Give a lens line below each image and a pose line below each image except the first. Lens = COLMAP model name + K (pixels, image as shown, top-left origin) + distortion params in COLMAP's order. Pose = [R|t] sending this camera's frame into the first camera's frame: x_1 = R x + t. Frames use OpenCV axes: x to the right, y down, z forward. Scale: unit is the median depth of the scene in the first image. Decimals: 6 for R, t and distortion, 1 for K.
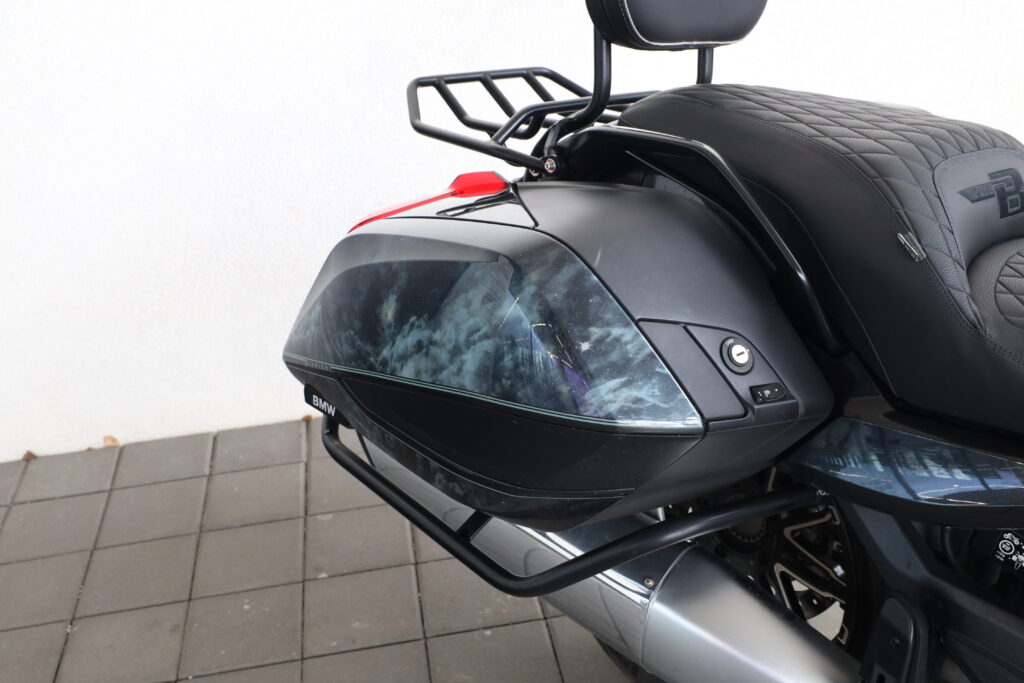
lens RADIAL K [[1098.4, 0, 516.4], [0, 1098.4, 344.7], [0, 0, 1]] dist [-0.005656, 0.000000]
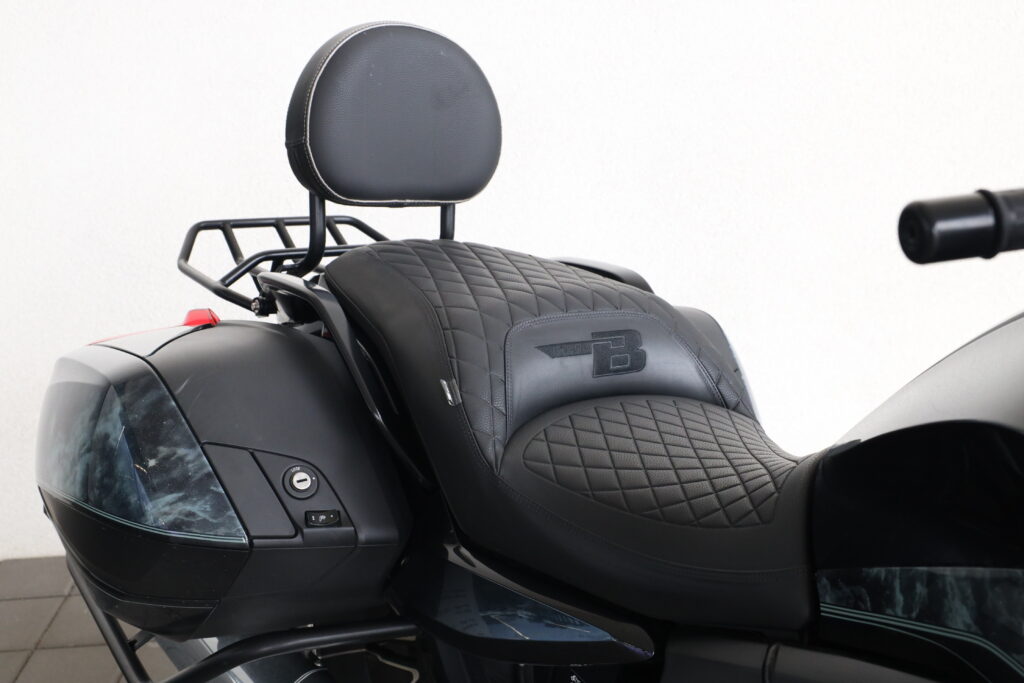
lens RADIAL K [[1230.0, 0, 511.3], [0, 1230.0, 341.0], [0, 0, 1]] dist [0.008290, 0.000000]
pose [[0.989922, 0.053607, -0.131078, 0.579000], [-0.071087, 0.988625, -0.132539, 0.018950], [0.122482, 0.140521, 0.982472, -0.211585]]
